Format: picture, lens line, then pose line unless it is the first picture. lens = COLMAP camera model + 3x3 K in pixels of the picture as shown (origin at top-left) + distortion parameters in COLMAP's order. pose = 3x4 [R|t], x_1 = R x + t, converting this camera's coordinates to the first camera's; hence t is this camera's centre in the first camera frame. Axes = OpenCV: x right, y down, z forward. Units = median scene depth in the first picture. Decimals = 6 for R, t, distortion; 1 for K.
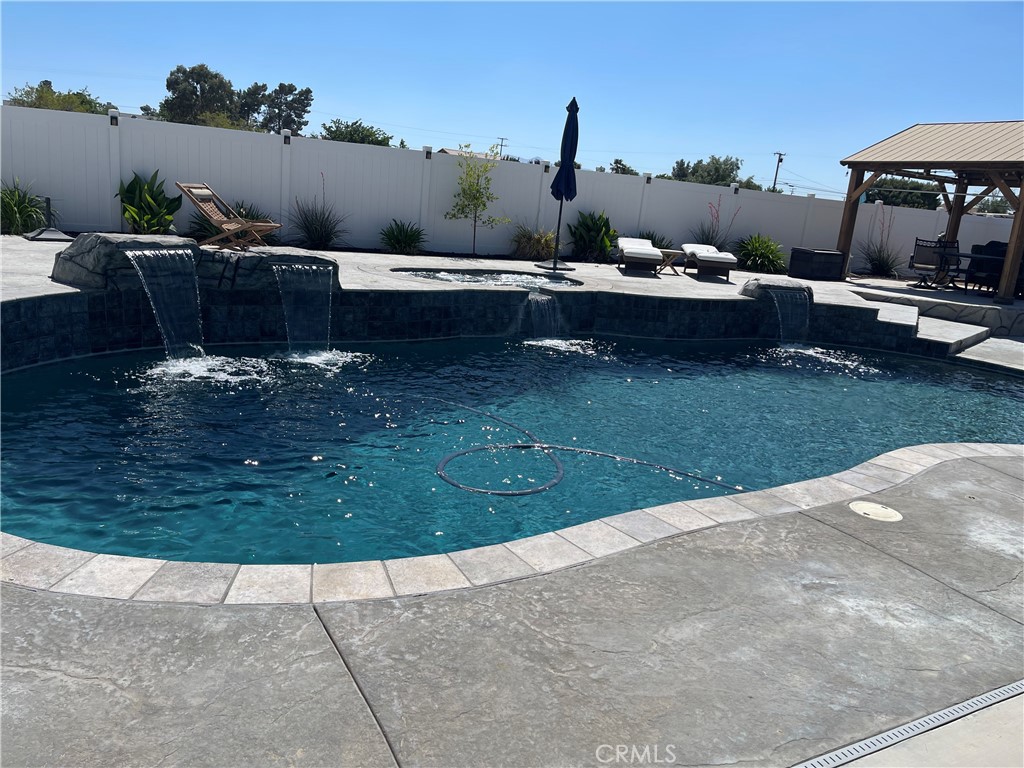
lens RADIAL K [[770.0, 0, 507.5], [0, 770.0, 390.4], [0, 0, 1]] dist [0.070086, -0.083420]
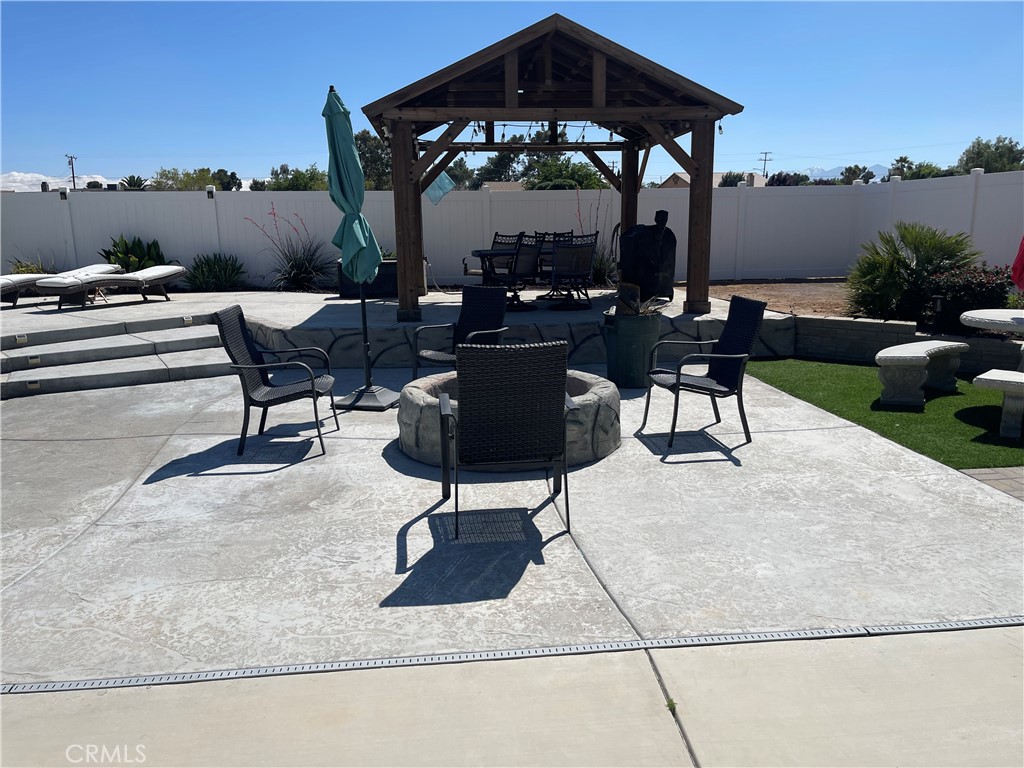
lens RADIAL K [[770.0, 0, 507.7], [0, 770.0, 391.8], [0, 0, 1]] dist [0.070086, -0.083420]
pose [[0.917288, -0.016194, -0.397896, 1.309051], [0.000638, 0.999231, -0.039198, -0.028314], [0.398225, 0.035703, 0.916593, 0.552003]]
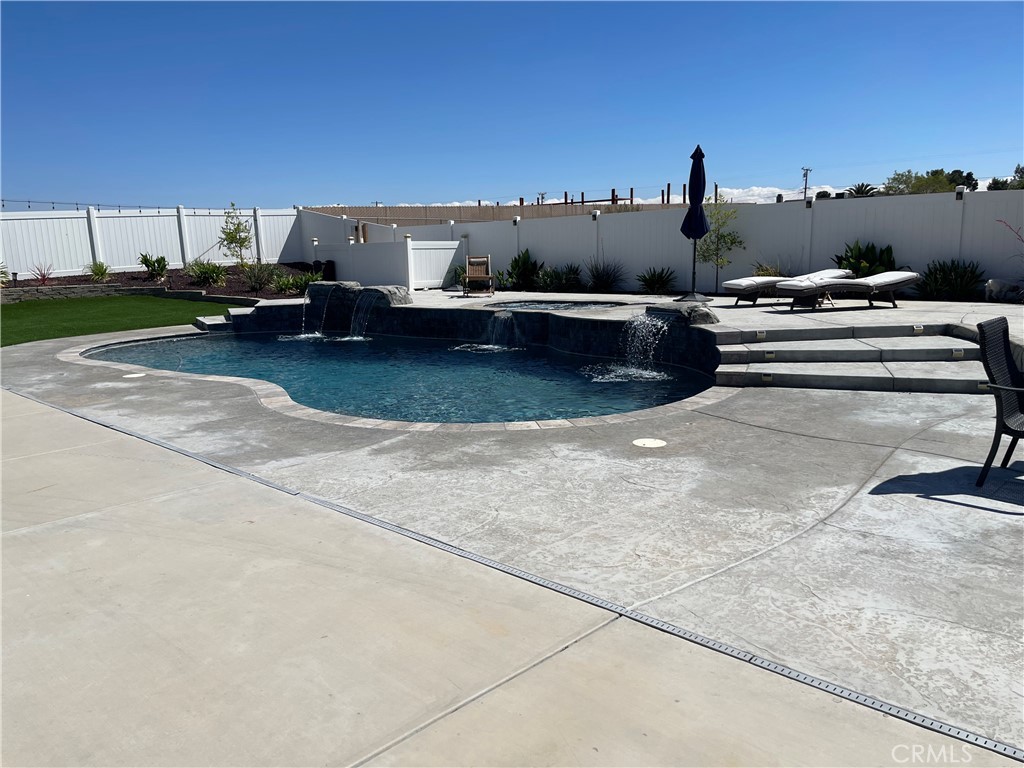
lens RADIAL K [[770.0, 0, 508.8], [0, 770.0, 390.2], [0, 0, 1]] dist [0.070086, -0.083420]
pose [[0.319075, 0.082821, -0.944104, 1.278308], [-0.174326, 0.984306, 0.027431, -0.026600], [0.931559, 0.155829, 0.328505, 0.539680]]
